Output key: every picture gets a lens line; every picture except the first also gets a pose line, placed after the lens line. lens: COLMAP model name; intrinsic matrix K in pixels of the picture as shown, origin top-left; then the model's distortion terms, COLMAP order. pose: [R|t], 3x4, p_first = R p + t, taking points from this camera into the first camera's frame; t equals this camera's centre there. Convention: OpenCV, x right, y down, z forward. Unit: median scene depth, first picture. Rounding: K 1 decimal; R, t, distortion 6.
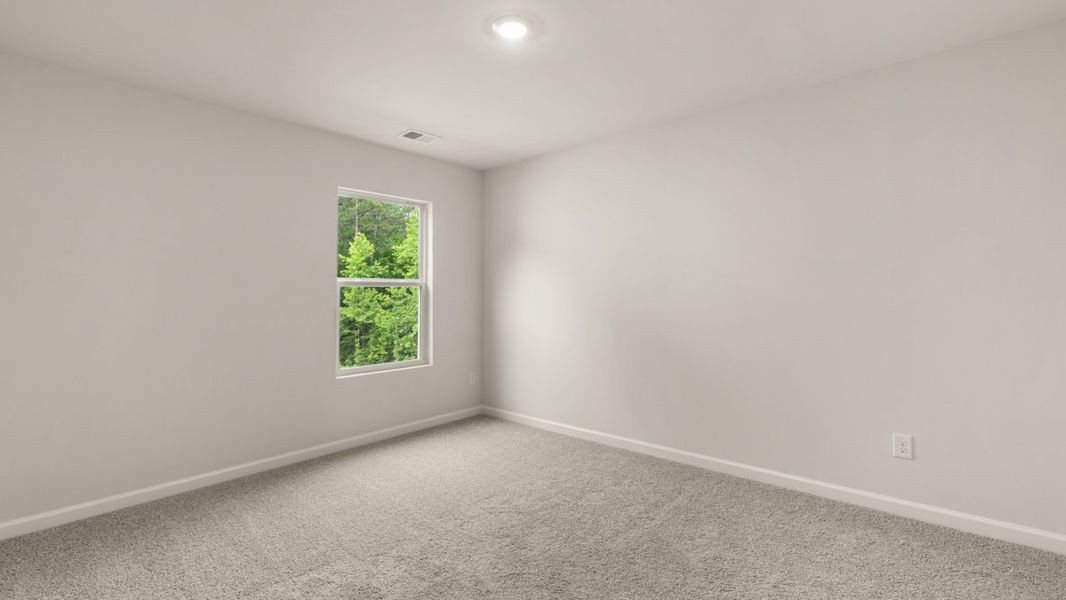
lens RADIAL K [[464.0, 0, 522.6], [0, 464.0, 298.7], [0, 0, 1]] dist [-0.007057, 0.001572]
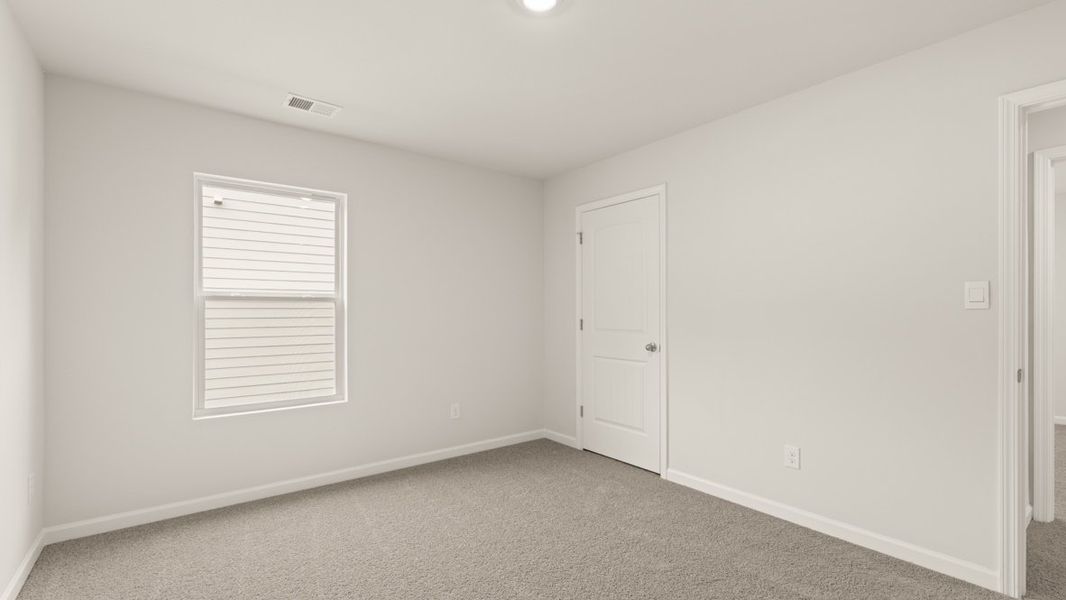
lens RADIAL K [[453.7, 0, 536.9], [0, 453.7, 308.8], [0, 0, 1]] dist [0.001798, -0.000265]
pose [[0.982270, 0.001697, -0.187464, 0.264054], [-0.004794, 0.999859, -0.016068, -0.002371], [0.187411, 0.016681, 0.982140, 0.305702]]
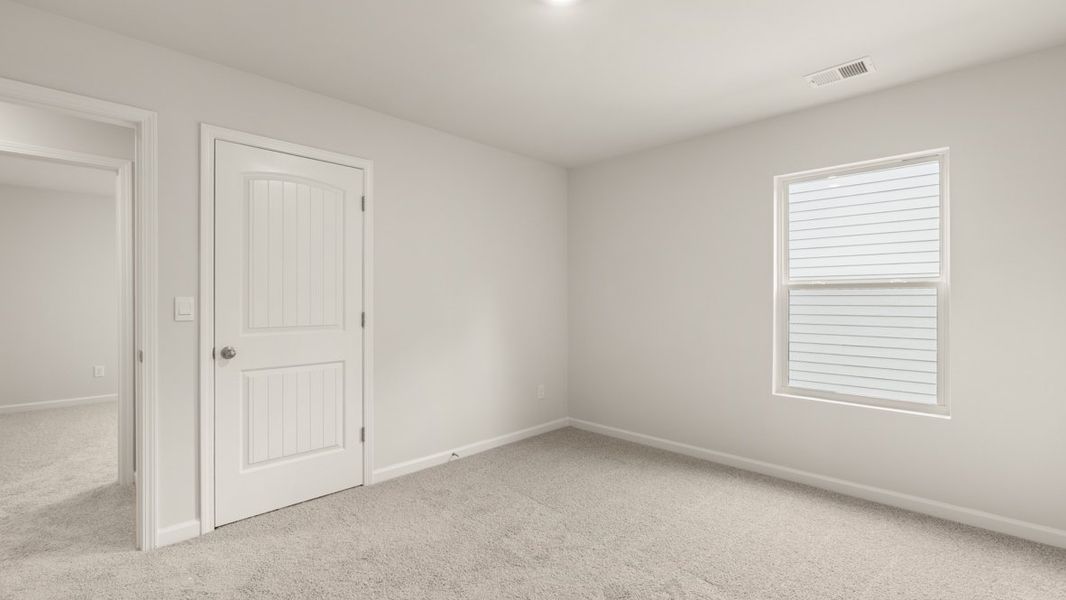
lens RADIAL K [[453.7, 0, 527.0], [0, 453.7, 297.6], [0, 0, 1]] dist [0.001798, -0.000265]
pose [[-0.018361, 0.002859, -0.999827, 0.395656], [-0.015515, 0.999875, 0.003144, -0.004274], [0.999711, 0.015571, -0.018315, 0.454950]]
